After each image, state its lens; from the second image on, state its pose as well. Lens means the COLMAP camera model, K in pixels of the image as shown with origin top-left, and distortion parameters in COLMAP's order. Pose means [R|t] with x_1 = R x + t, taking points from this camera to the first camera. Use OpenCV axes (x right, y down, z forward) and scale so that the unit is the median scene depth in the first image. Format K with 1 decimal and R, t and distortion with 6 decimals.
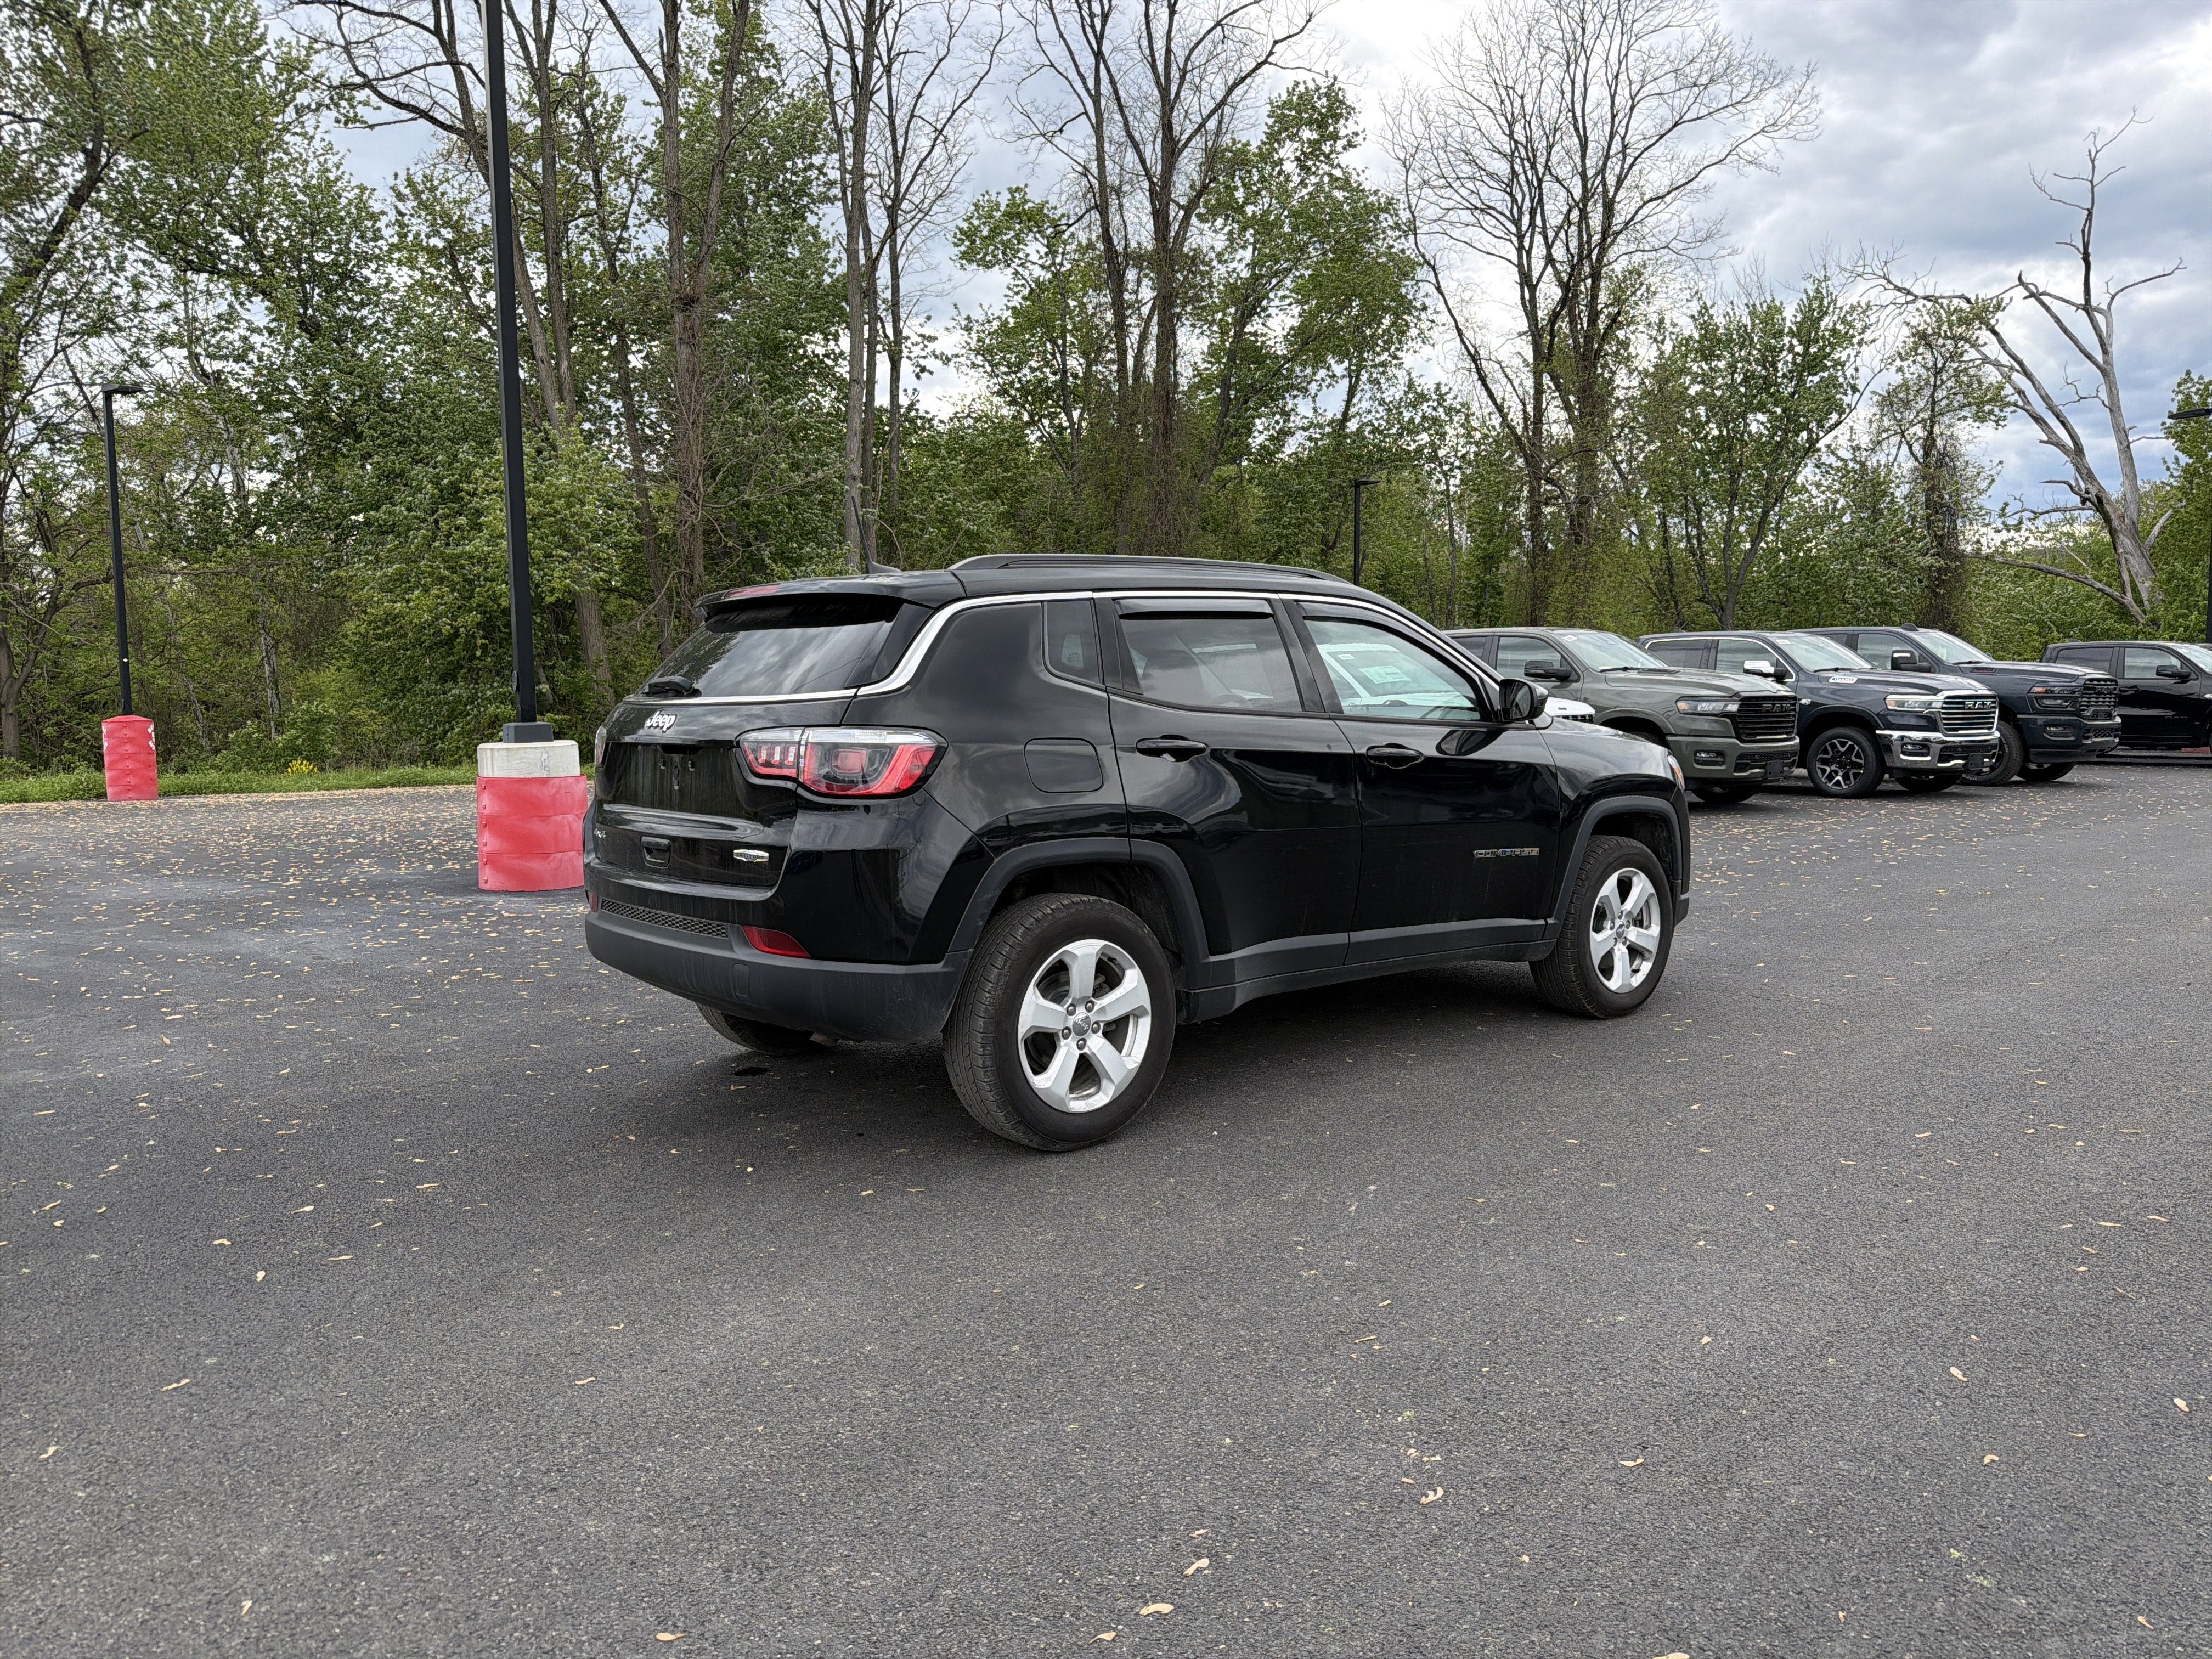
lens RADIAL K [[1589.0, 0, 1072.0], [0, 1589.0, 800.2], [0, 0, 1]] dist [0.018139, -0.030306]
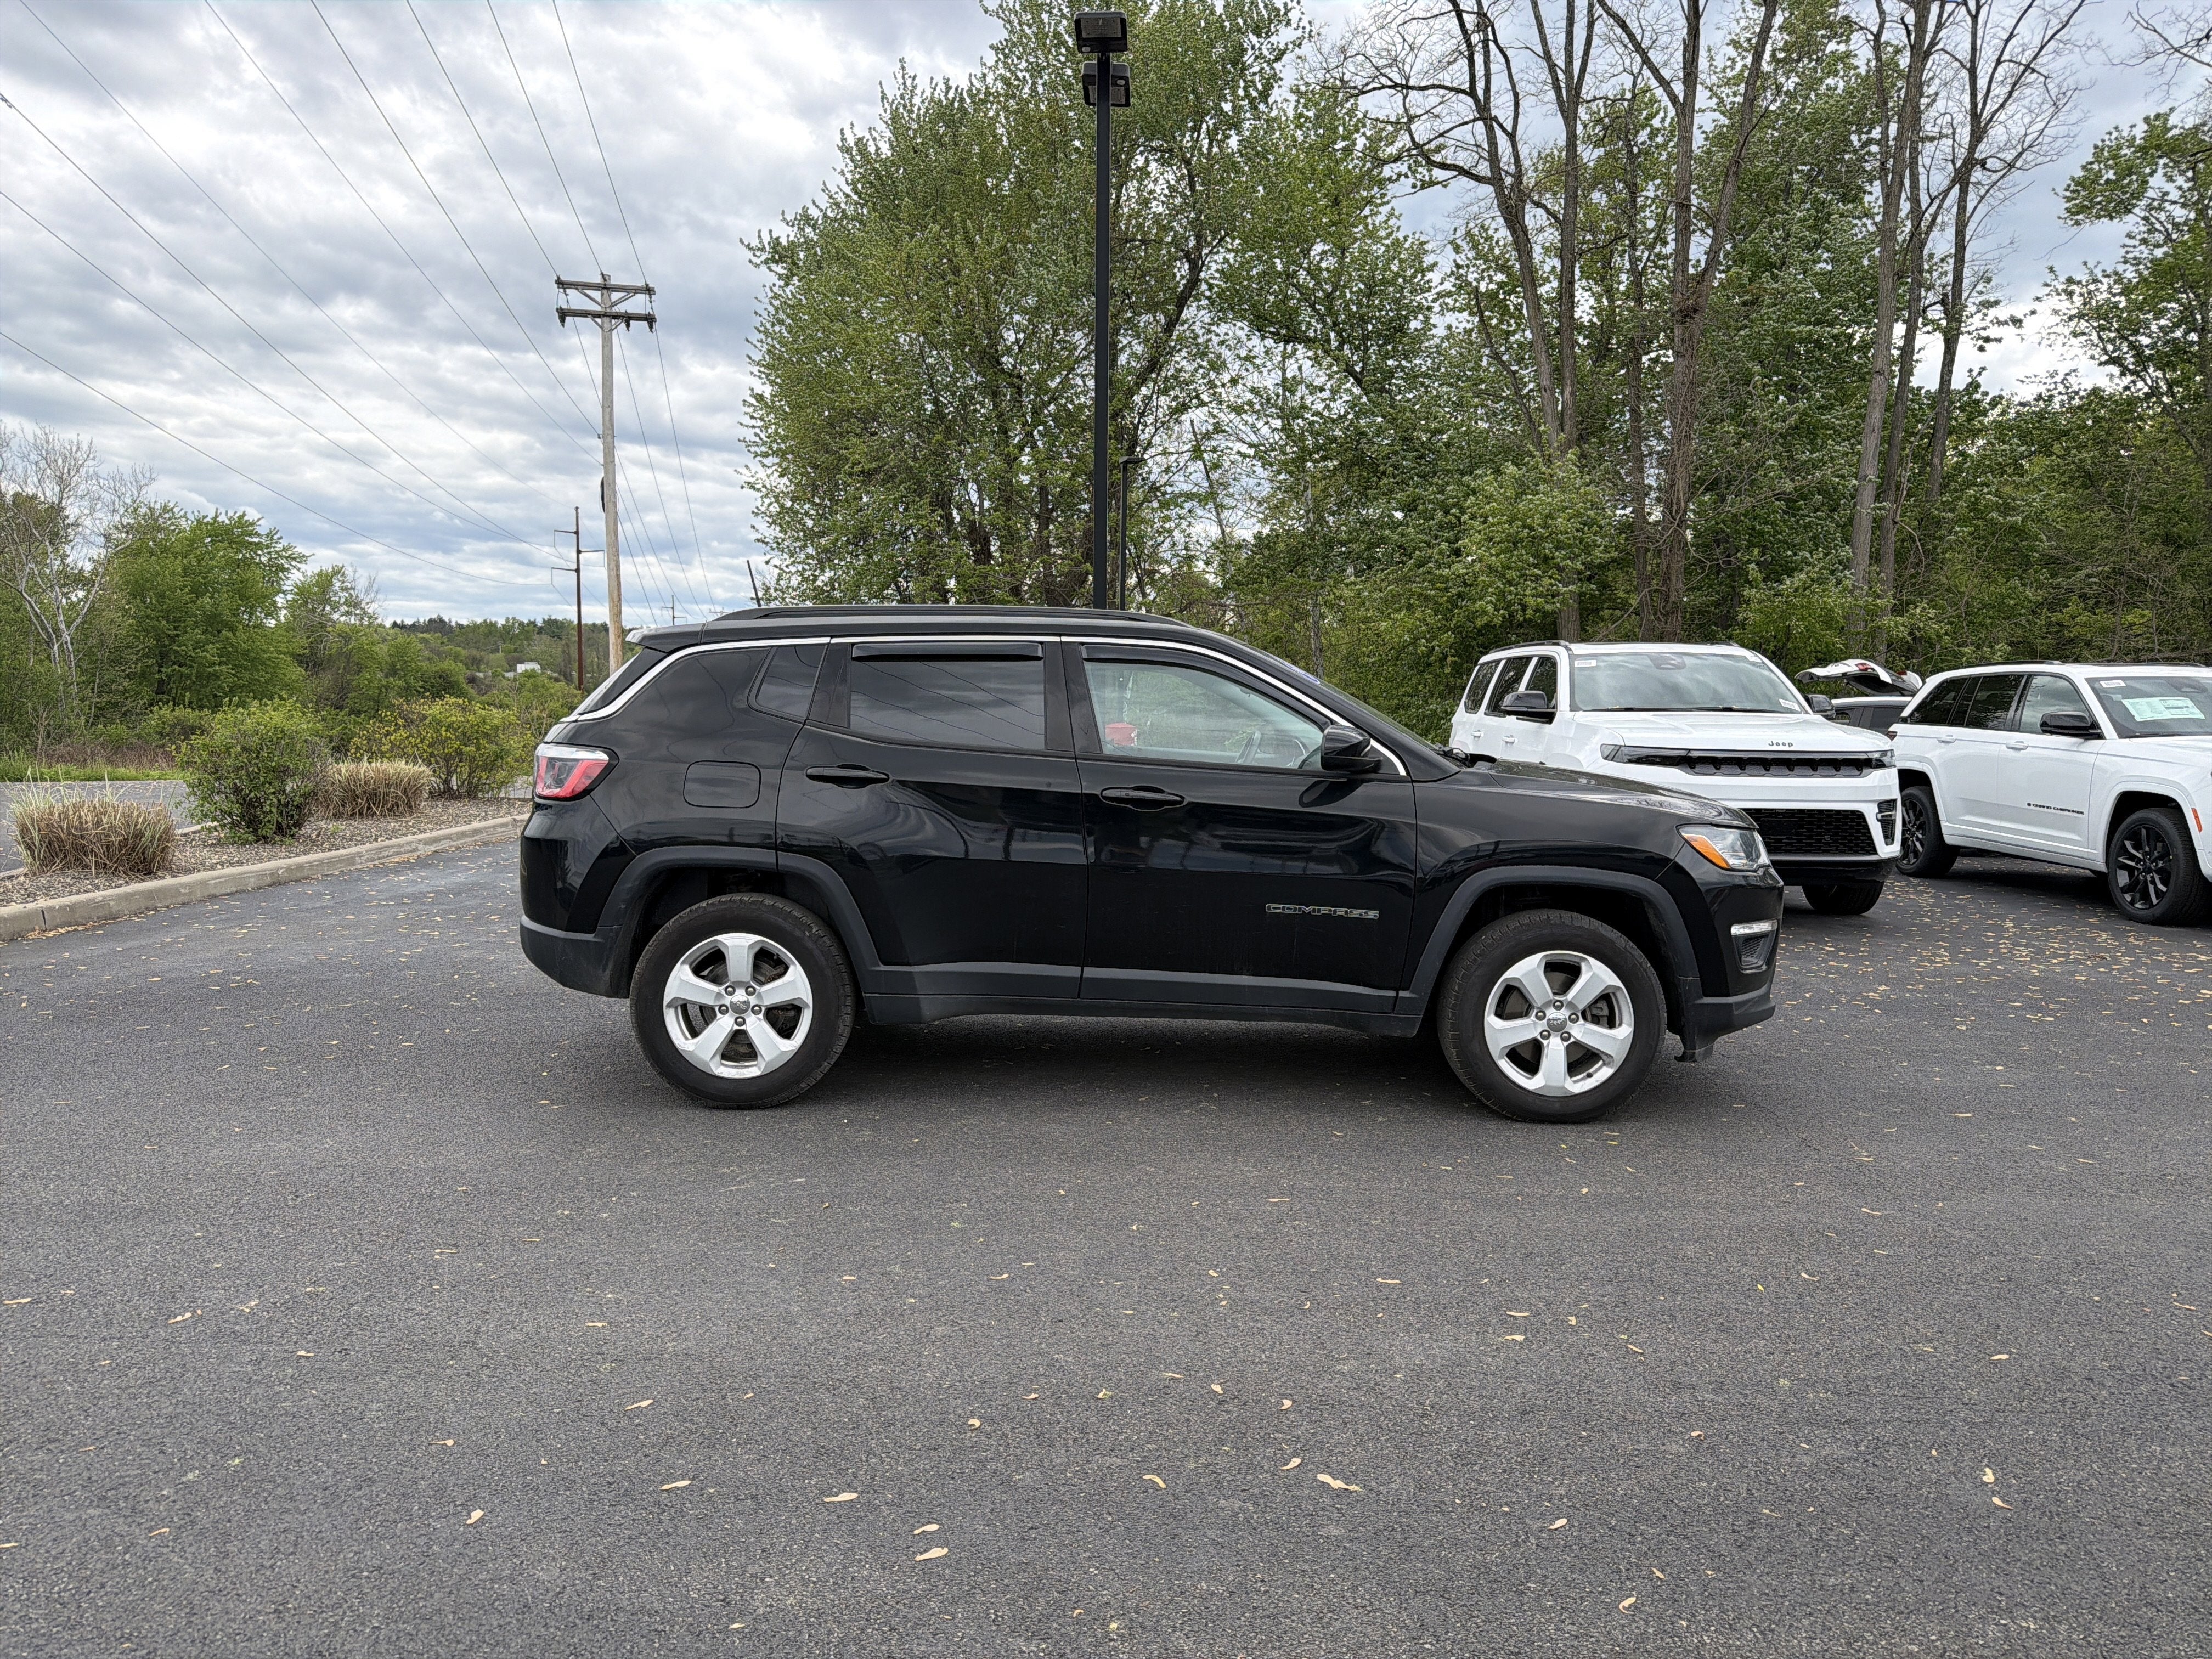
lens RADIAL K [[1589.0, 0, 1107.5], [0, 1589.0, 783.1], [0, 0, 1]] dist [0.018139, -0.030306]
pose [[0.768558, 0.055533, -0.637365, 0.693596], [-0.067076, 0.997730, 0.006048, -0.035572], [0.636254, 0.038103, 0.770538, 0.181944]]
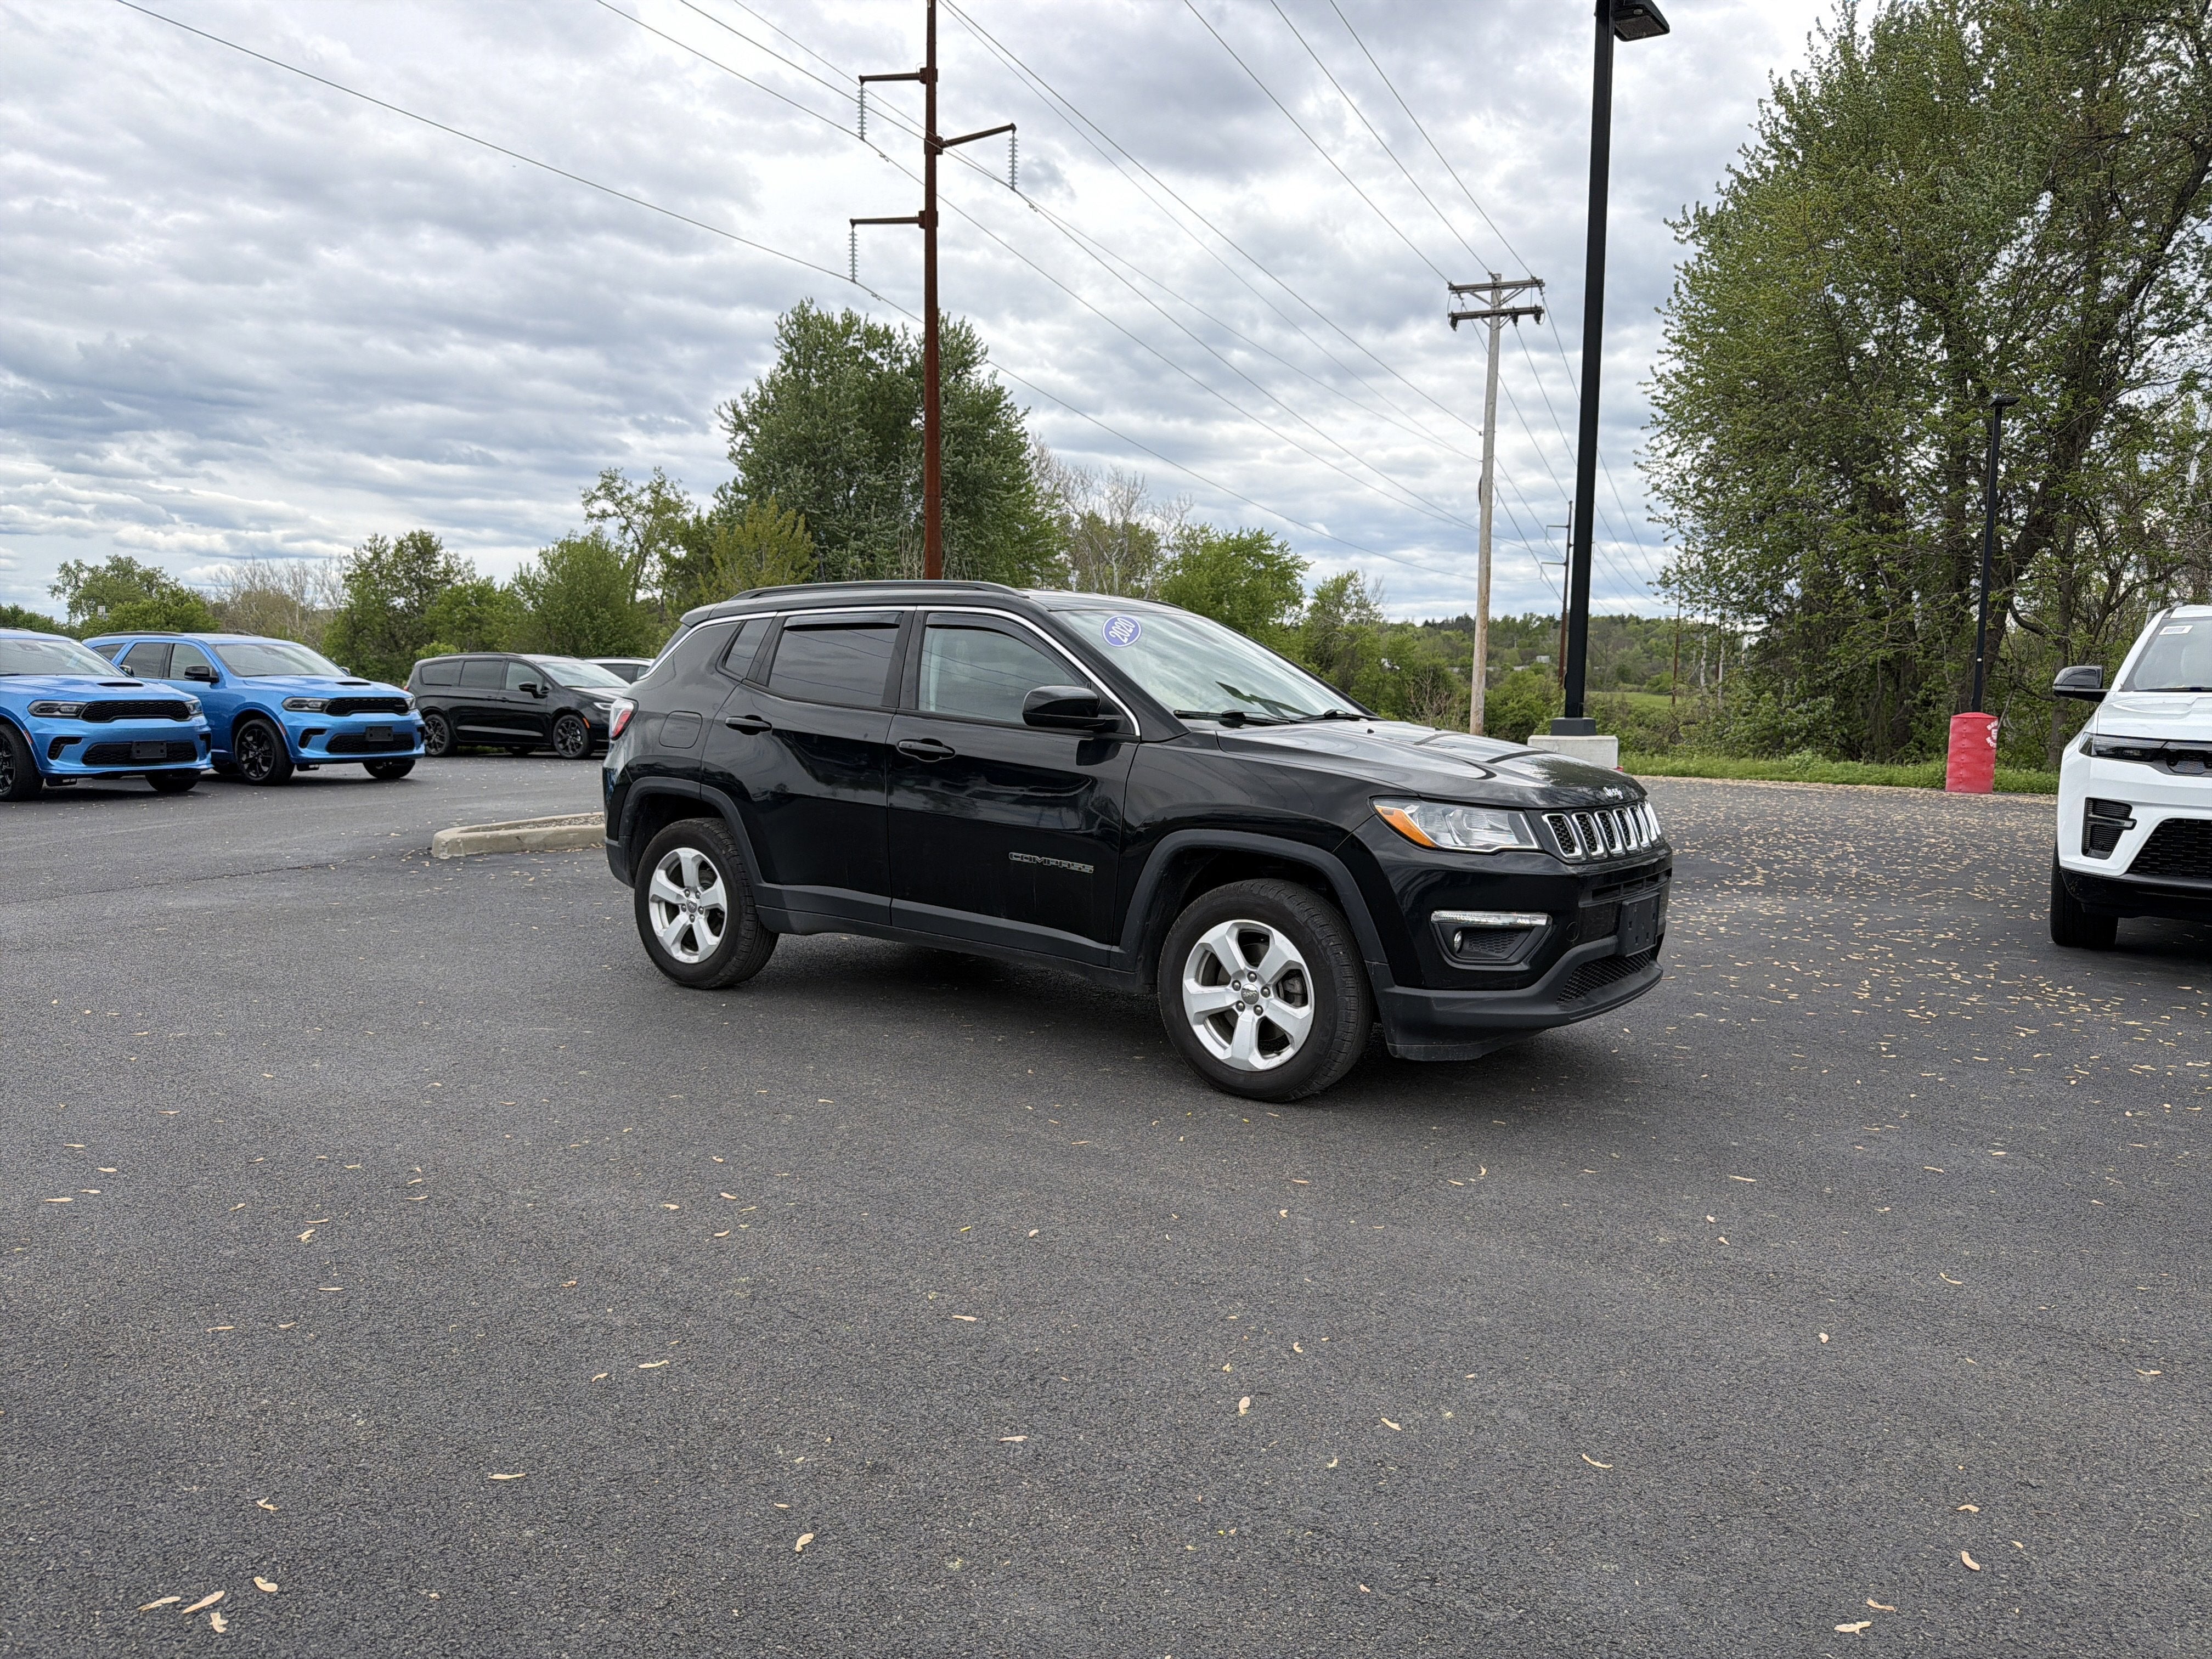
lens RADIAL K [[1589.0, 0, 1114.8], [0, 1589.0, 820.6], [0, 0, 1]] dist [0.018139, -0.030306]
pose [[0.255298, 0.102204, -0.961445, 1.102211], [-0.089308, 0.992639, 0.081806, -0.068378], [0.962729, 0.064980, 0.262546, 0.708045]]
